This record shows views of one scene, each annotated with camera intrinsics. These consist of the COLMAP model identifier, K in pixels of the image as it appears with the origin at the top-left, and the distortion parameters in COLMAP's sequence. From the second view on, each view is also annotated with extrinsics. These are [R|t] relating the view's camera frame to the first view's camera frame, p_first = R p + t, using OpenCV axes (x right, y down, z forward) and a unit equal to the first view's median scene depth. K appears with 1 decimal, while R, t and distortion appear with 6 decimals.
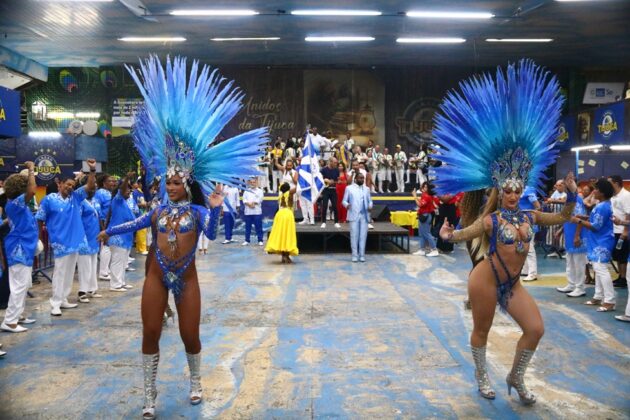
lens RADIAL K [[574.5, 0, 319.1], [0, 574.5, 207.2], [0, 0, 1]] dist [-0.142717, 0.094401]
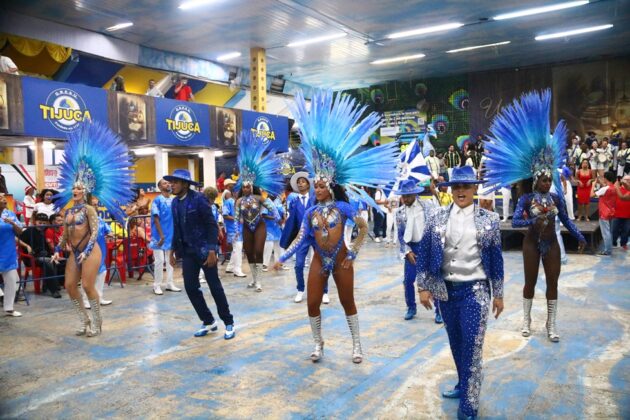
lens RADIAL K [[512.0, 0, 290.5], [0, 512.0, 216.3], [0, 0, 1]] dist [-0.133384, 0.085122]
pose [[0.817769, 0.009309, -0.575472, 0.171931], [0.005150, 0.999711, 0.023490, -0.002543], [0.575524, -0.022174, 0.817484, 0.029367]]
